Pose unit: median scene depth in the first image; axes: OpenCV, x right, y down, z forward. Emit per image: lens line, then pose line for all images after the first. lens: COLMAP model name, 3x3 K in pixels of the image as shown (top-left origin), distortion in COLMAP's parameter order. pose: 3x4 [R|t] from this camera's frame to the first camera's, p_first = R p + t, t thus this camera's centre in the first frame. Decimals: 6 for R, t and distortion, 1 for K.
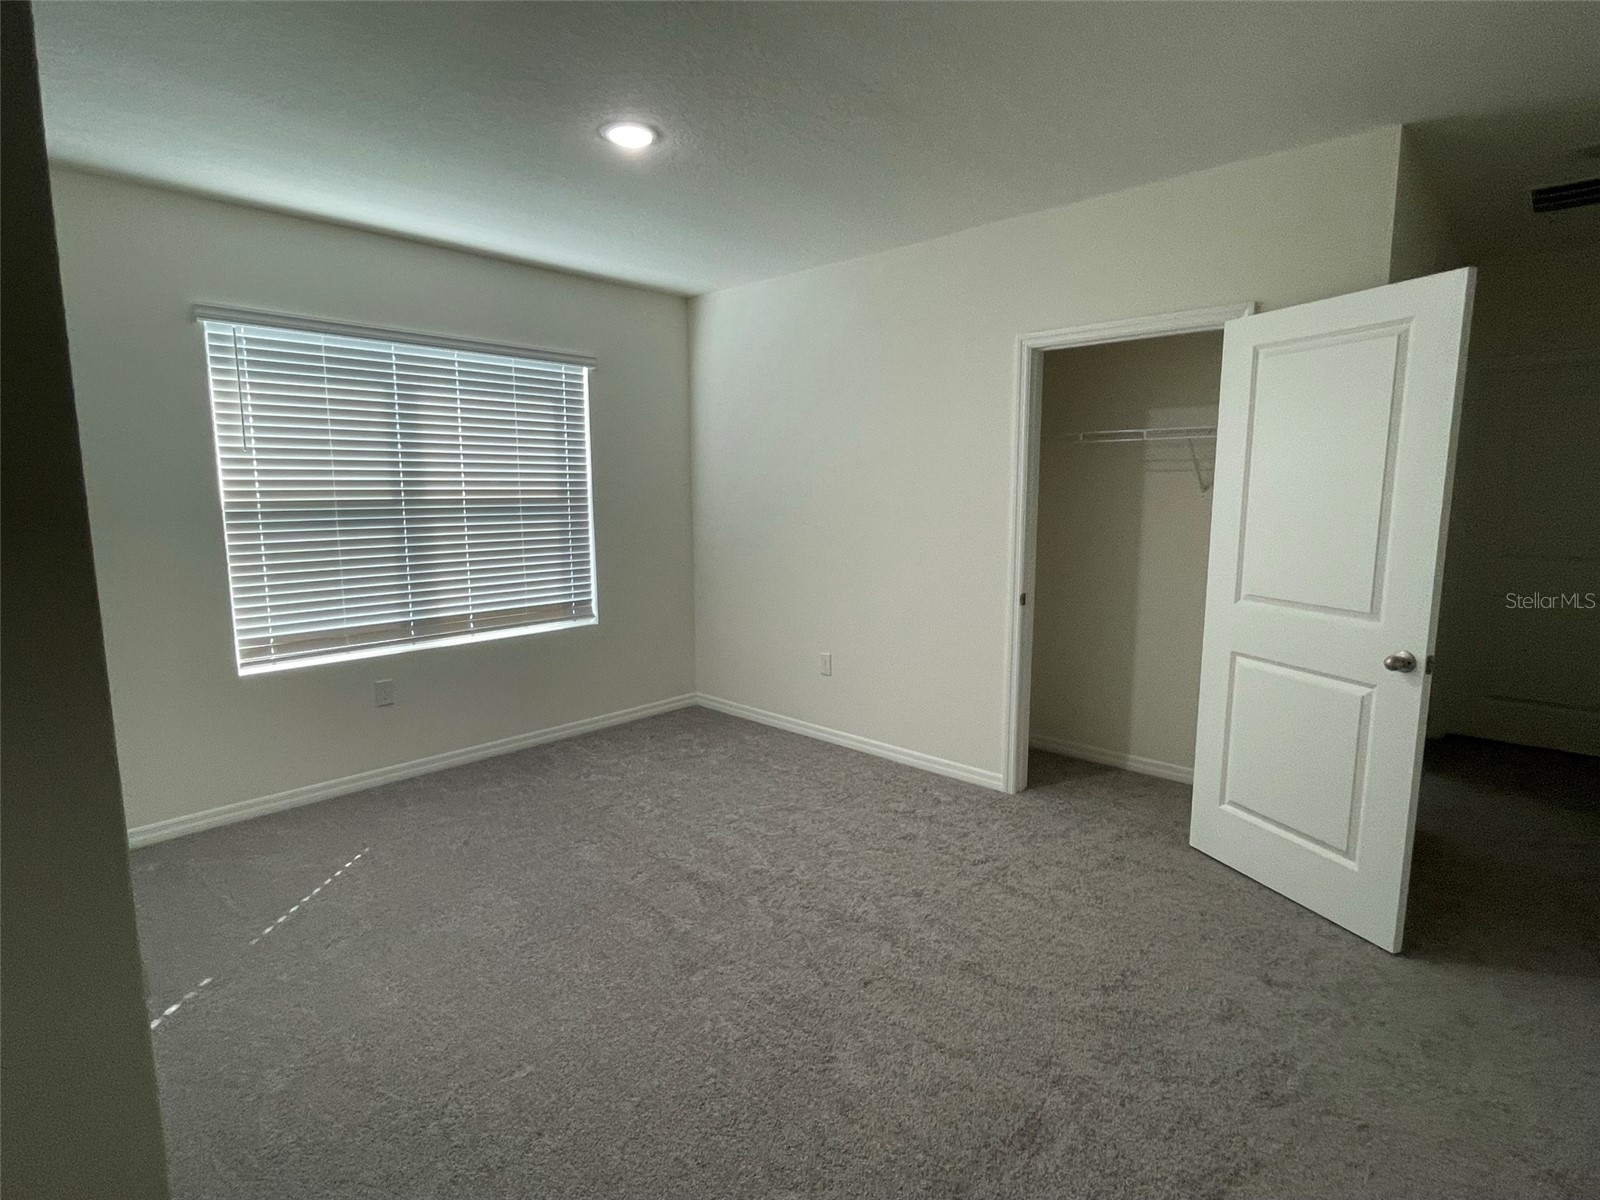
lens RADIAL K [[830.1, 0, 804.6], [0, 830.1, 589.6], [0, 0, 1]] dist [-0.007178, -0.001054]
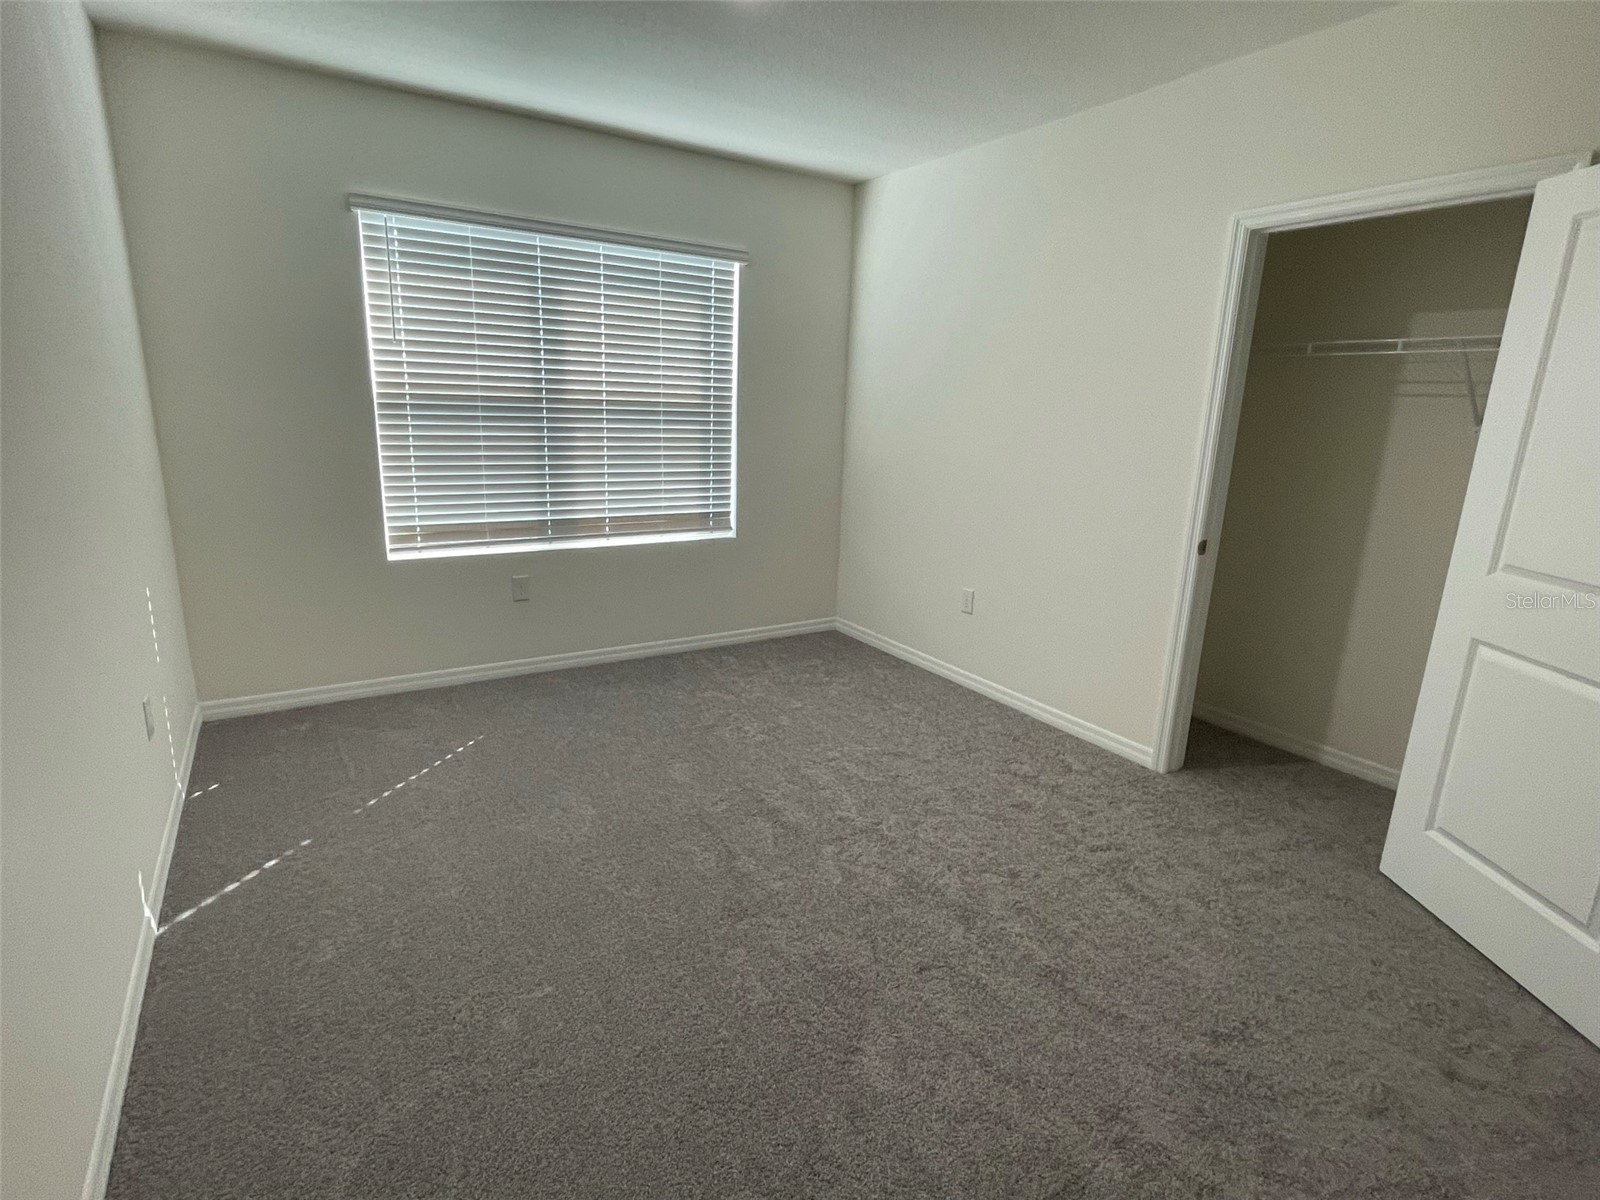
lens RADIAL K [[830.1, 0, 796.9], [0, 830.1, 594.2], [0, 0, 1]] dist [-0.007178, -0.001054]
pose [[0.965697, 0.093355, -0.242311, 0.082323], [-0.068781, 0.991771, 0.107980, -0.002827], [0.250397, -0.087609, 0.964171, 0.105338]]
